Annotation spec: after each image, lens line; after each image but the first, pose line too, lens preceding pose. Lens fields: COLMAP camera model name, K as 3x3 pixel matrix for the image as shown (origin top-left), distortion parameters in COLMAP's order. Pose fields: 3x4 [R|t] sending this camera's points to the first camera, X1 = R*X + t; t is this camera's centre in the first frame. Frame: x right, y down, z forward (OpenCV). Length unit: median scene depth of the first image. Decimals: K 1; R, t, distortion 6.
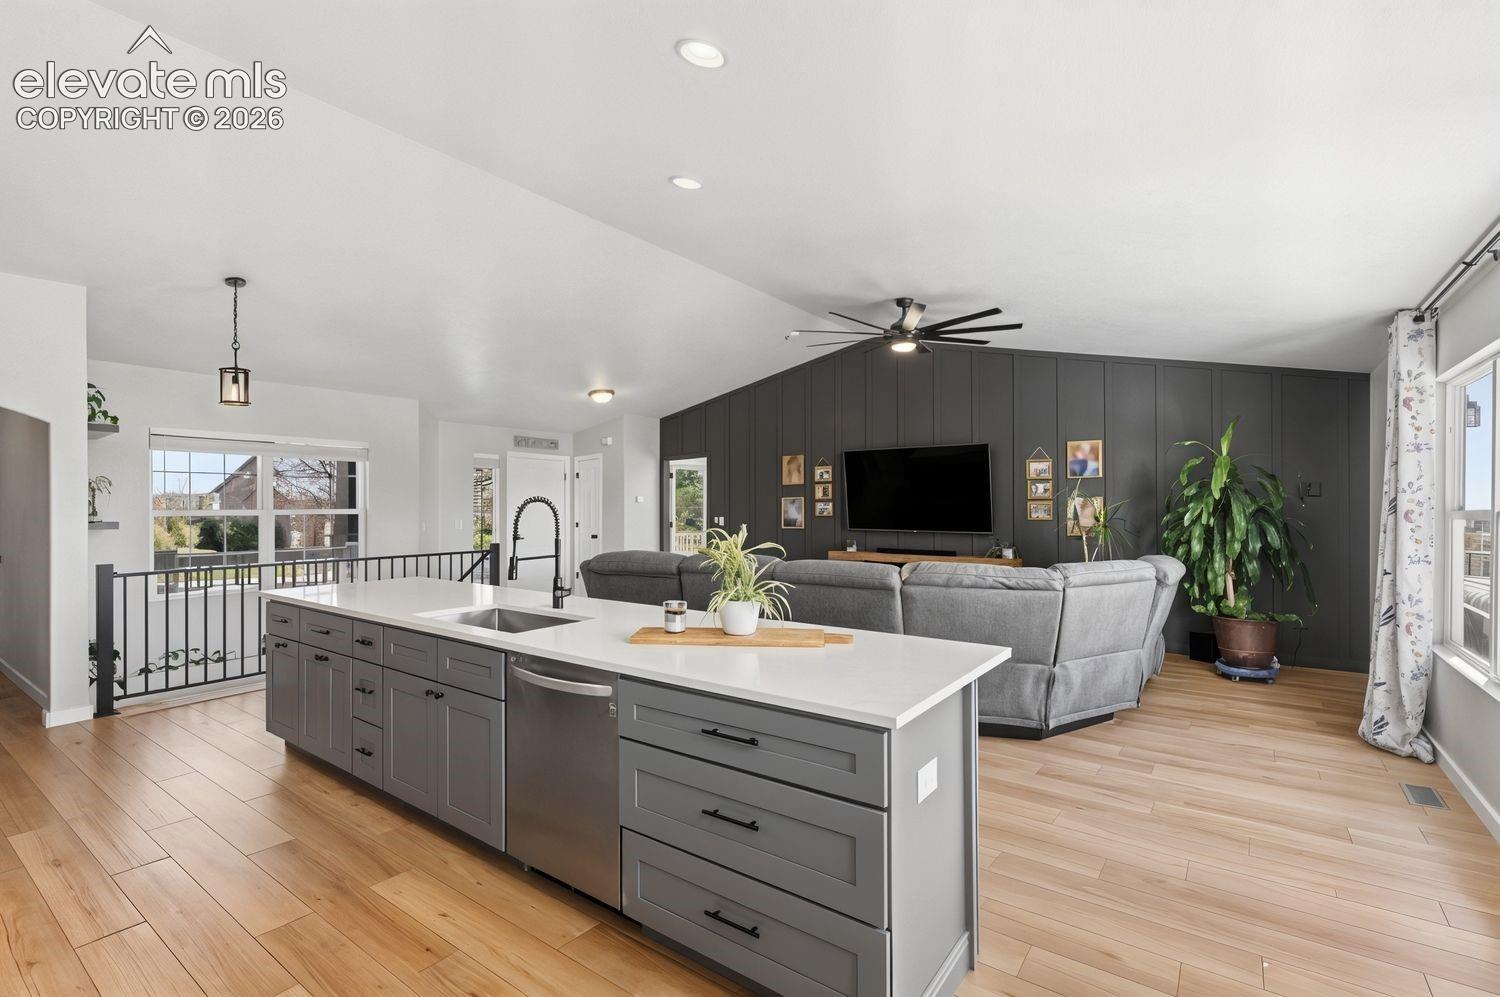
lens RADIAL K [[698.3, 0, 741.1], [0, 698.3, 498.9], [0, 0, 1]] dist [0.000820, 0.000607]
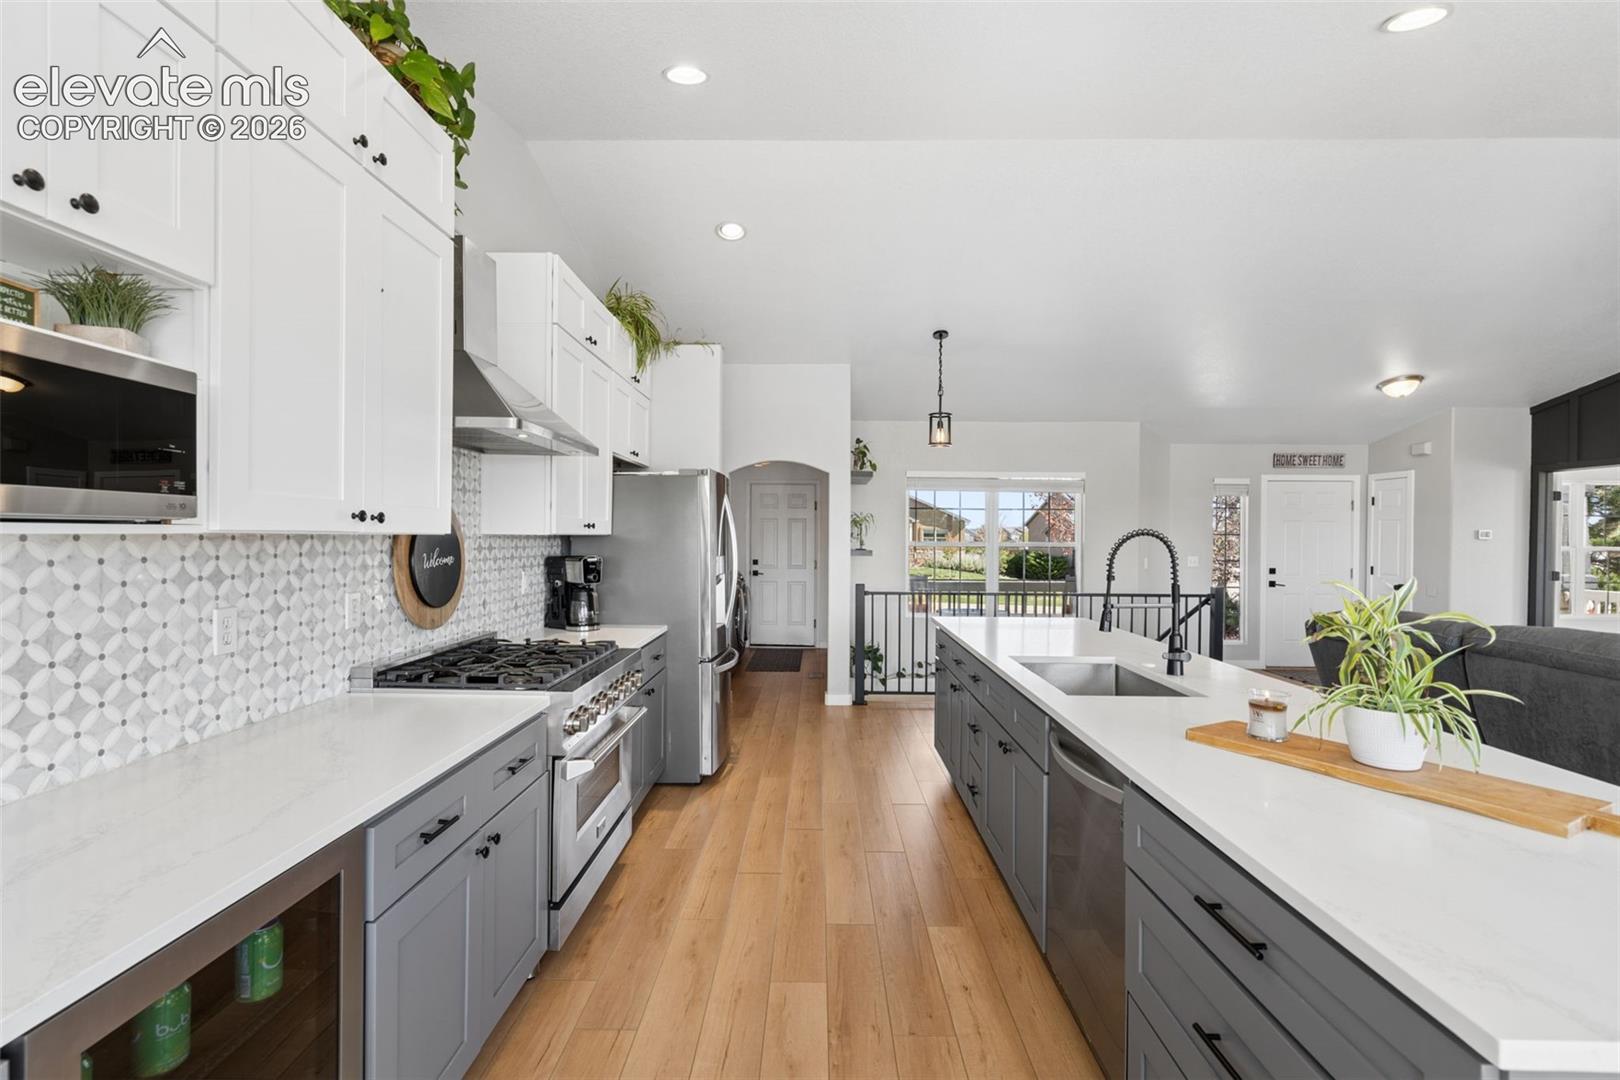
lens RADIAL K [[754.2, 0, 800.4], [0, 754.2, 540.5], [0, 0, 1]] dist [0.000820, 0.000607]
pose [[0.584909, 0.012492, -0.811002, 0.084720], [-0.003196, 0.999909, 0.013097, -0.000868], [0.811092, -0.005069, 0.584896, 0.090447]]
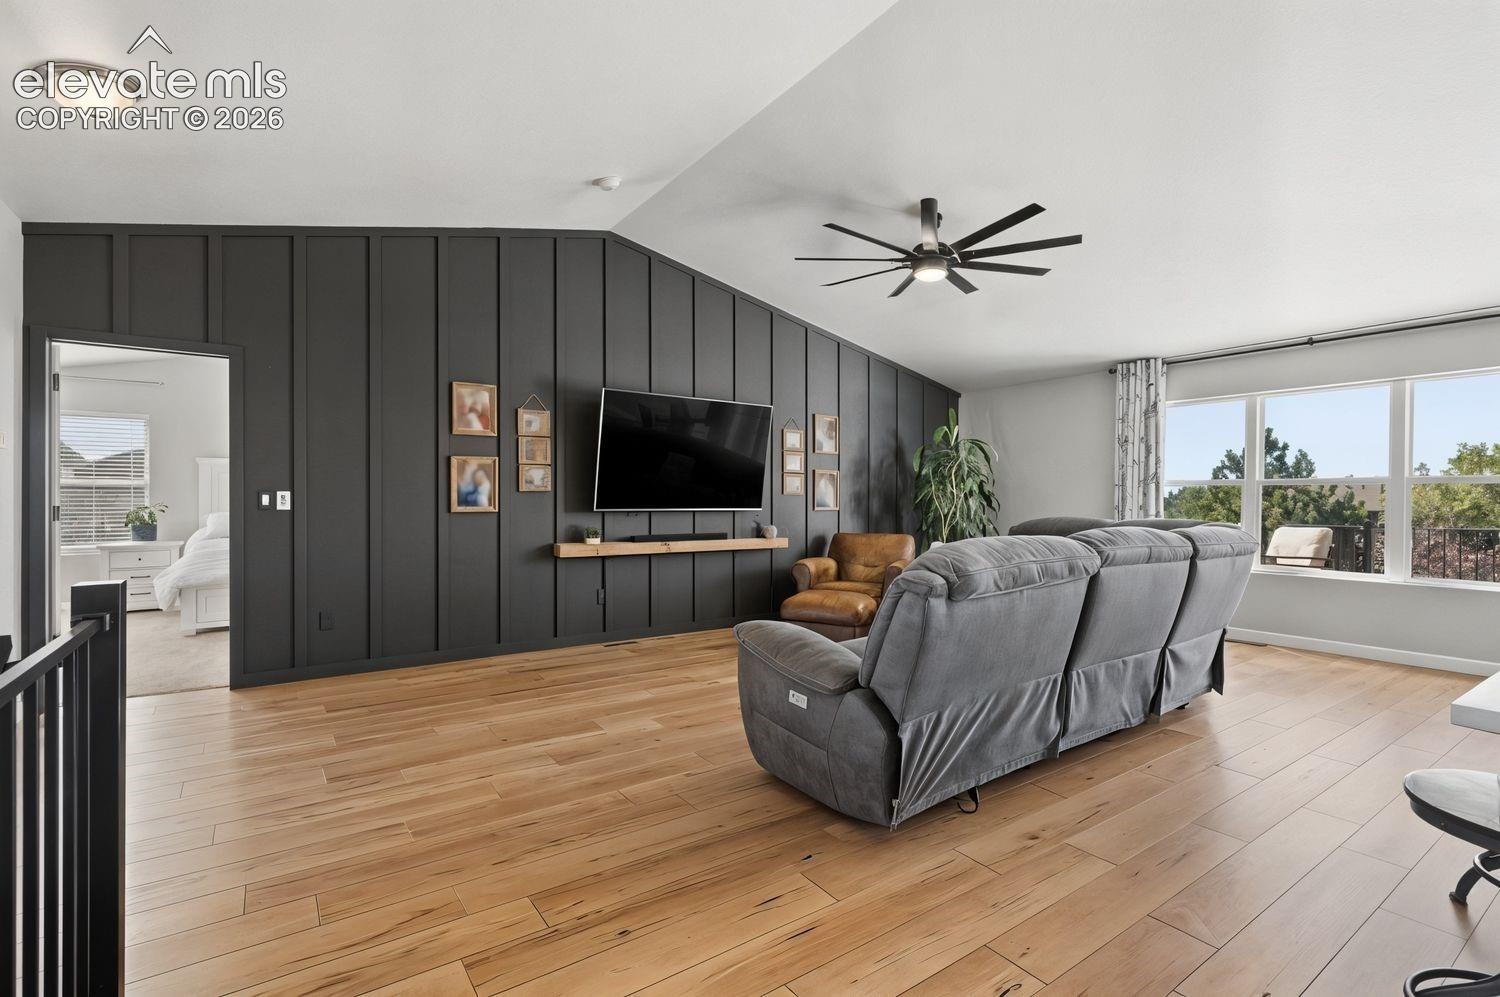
lens RADIAL K [[698.3, 0, 741.1], [0, 698.3, 498.9], [0, 0, 1]] dist [0.000820, 0.000607]
pose [[0.314321, 0.002554, 0.949313, -0.539659], [-0.009900, 0.999951, 0.000587, 0.039200], [-0.949265, -0.009583, 0.314331, 0.829935]]
